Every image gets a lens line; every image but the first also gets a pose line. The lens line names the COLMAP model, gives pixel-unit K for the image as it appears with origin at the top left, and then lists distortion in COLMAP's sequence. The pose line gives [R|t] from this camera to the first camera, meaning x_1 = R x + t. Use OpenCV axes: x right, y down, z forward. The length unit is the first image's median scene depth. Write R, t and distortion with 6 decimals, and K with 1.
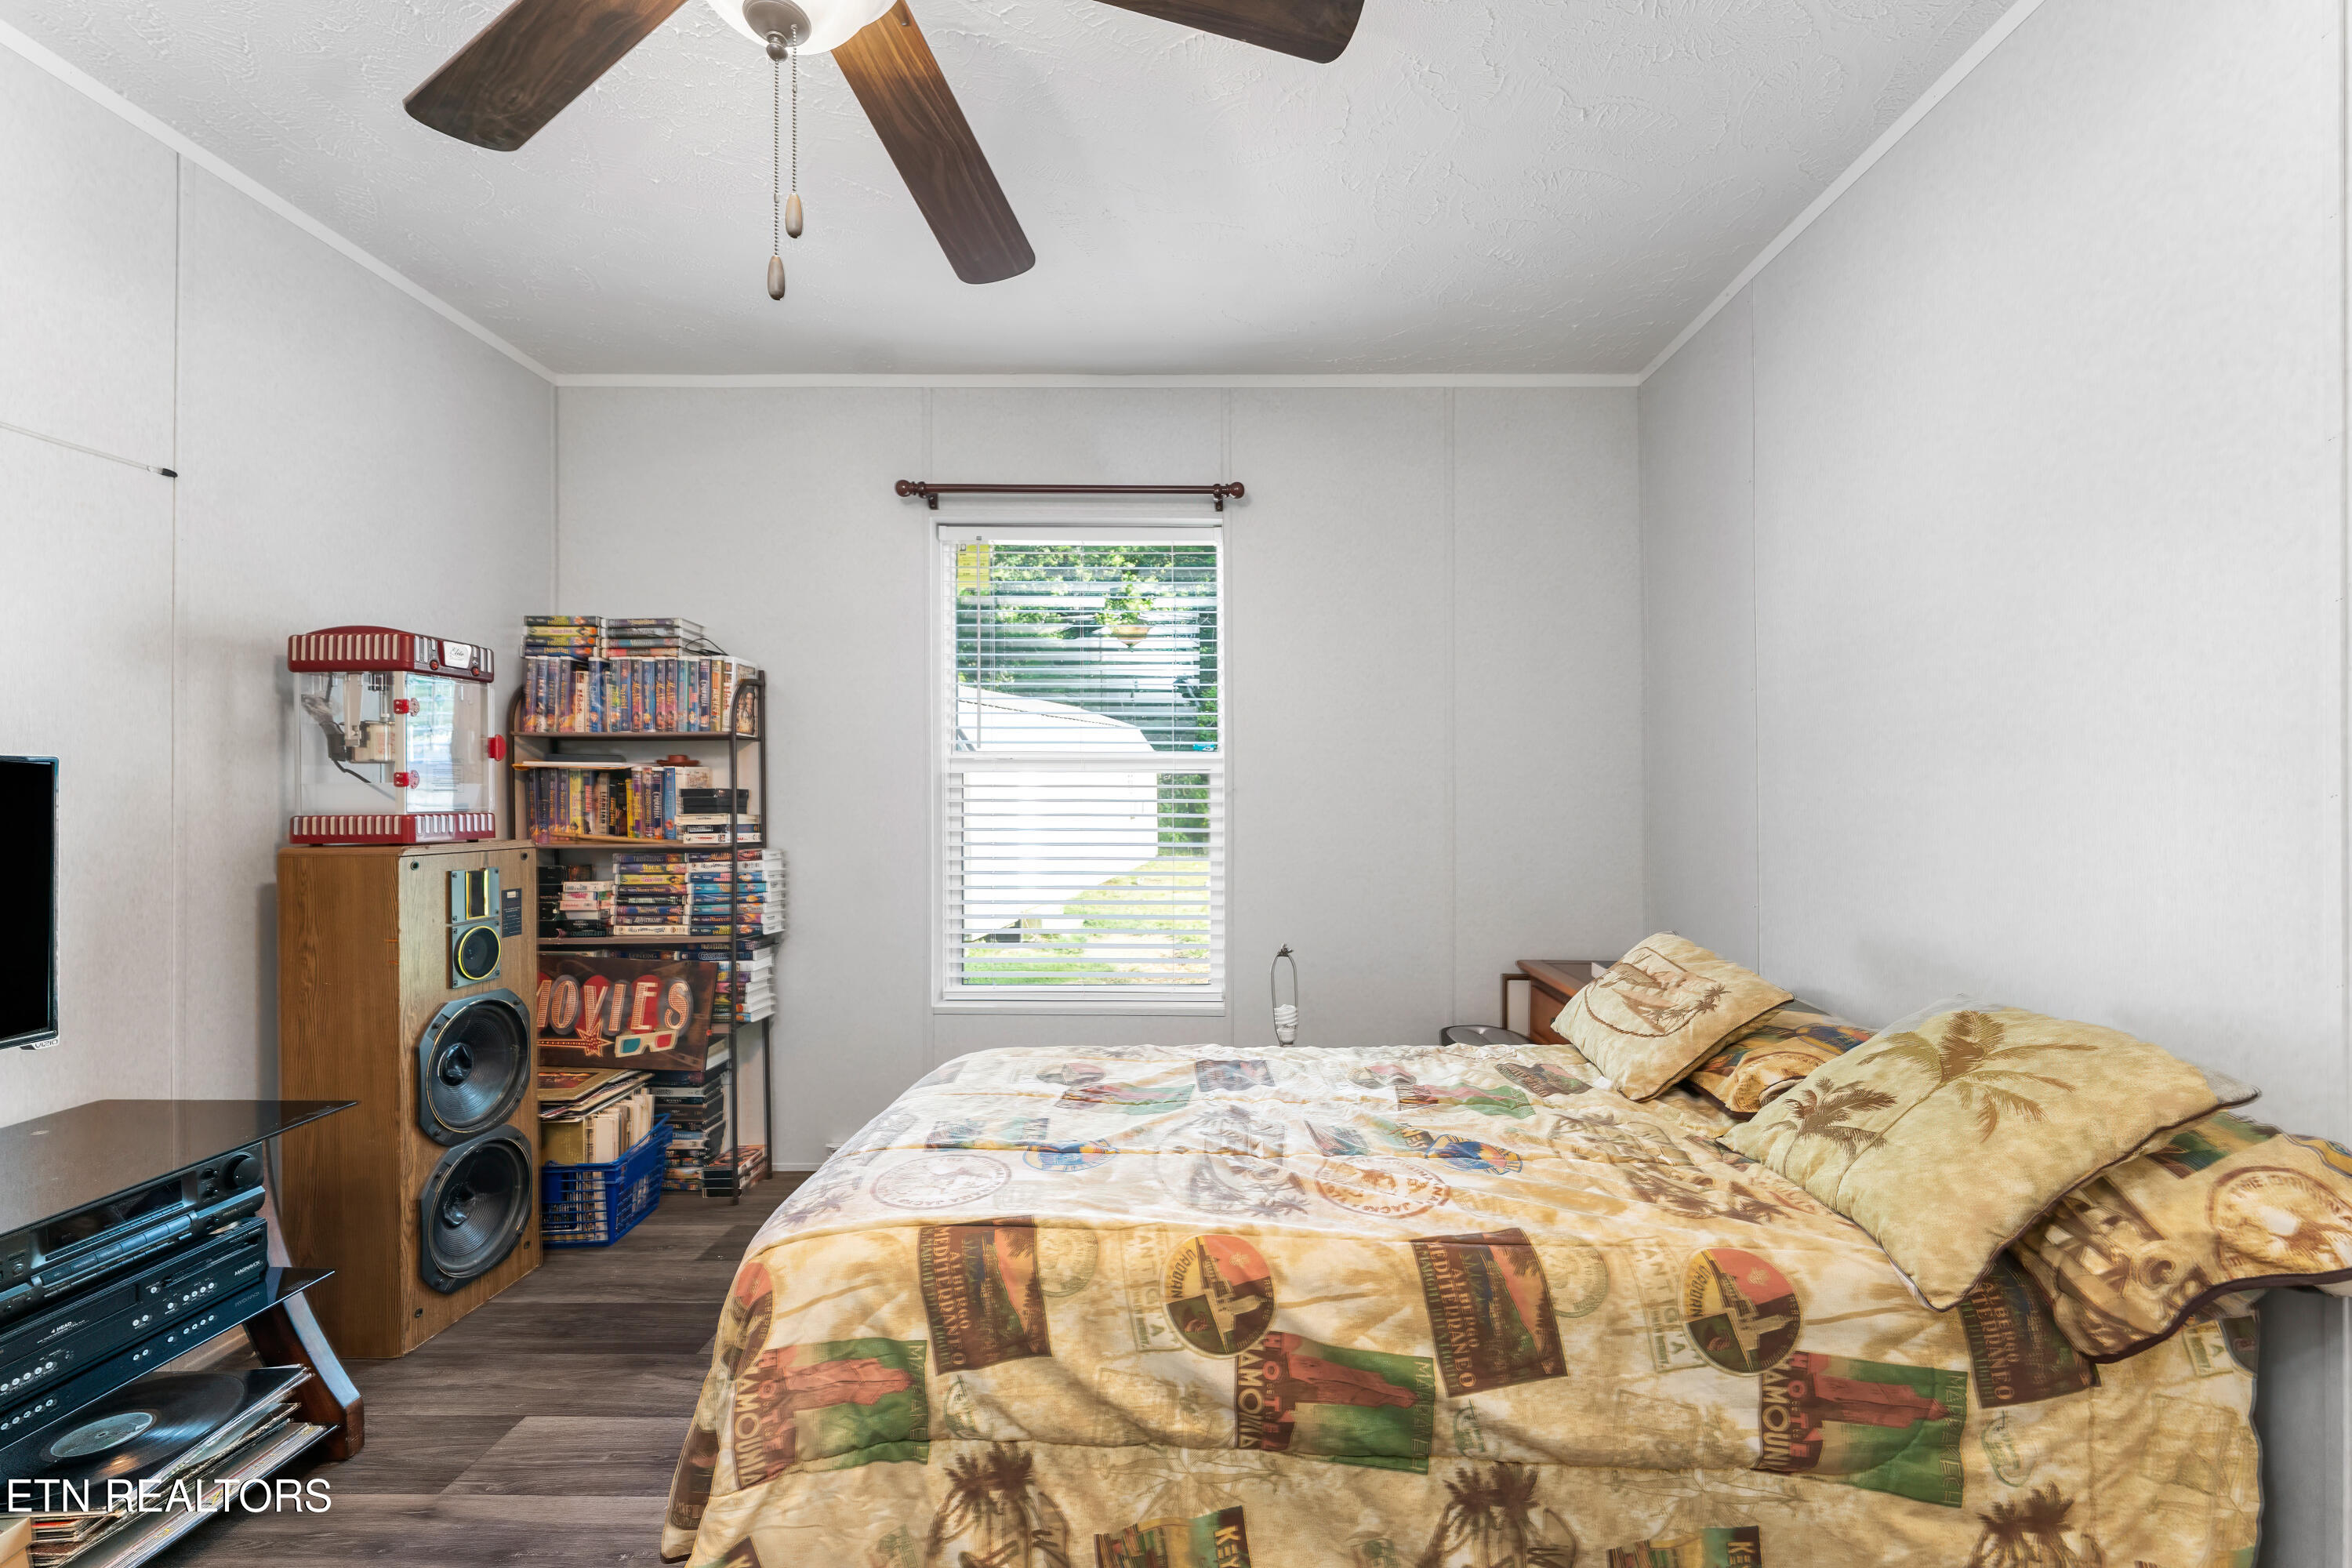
lens RADIAL K [[947.9, 0, 1172.8], [0, 947.9, 792.6], [0, 0, 1]] dist [-0.002540, 0.000520]
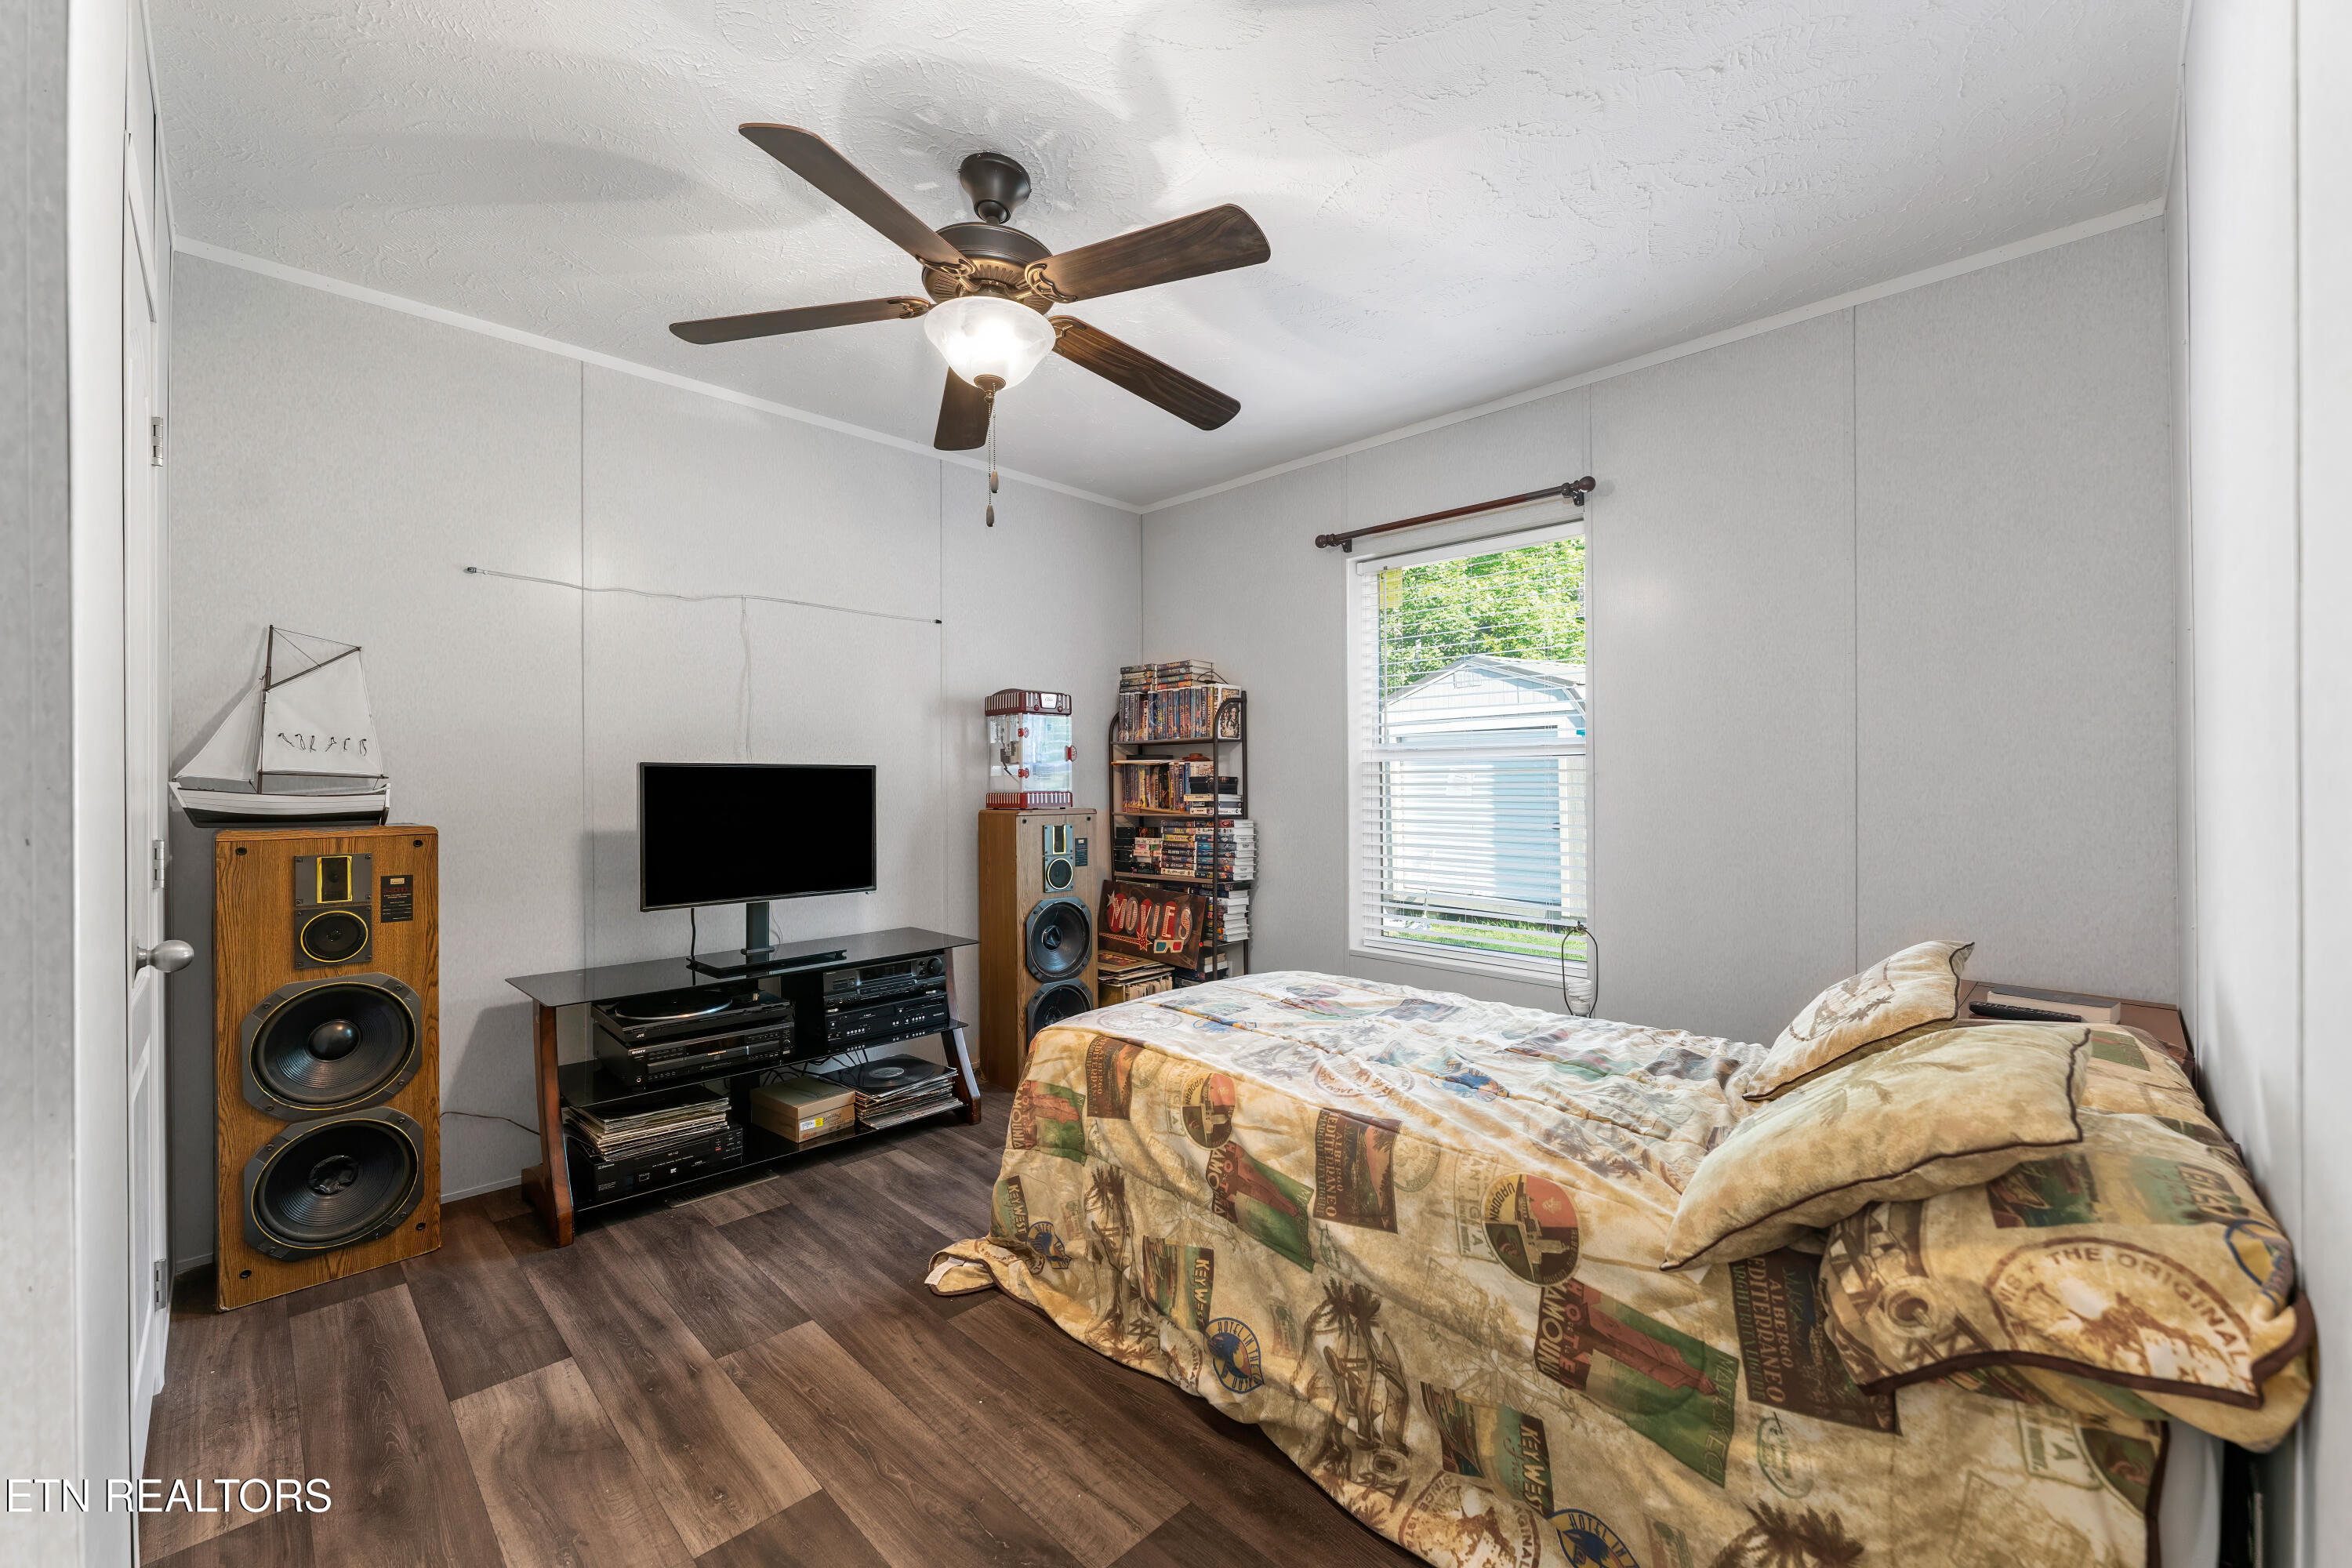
lens RADIAL K [[947.9, 0, 1194.6], [0, 947.9, 782.9], [0, 0, 1]] dist [-0.002540, 0.000520]
pose [[0.717351, -0.003010, -0.696705, 1.089292], [0.006442, 0.999977, 0.002312, 0.004613], [0.696682, -0.006146, 0.717354, -0.098574]]
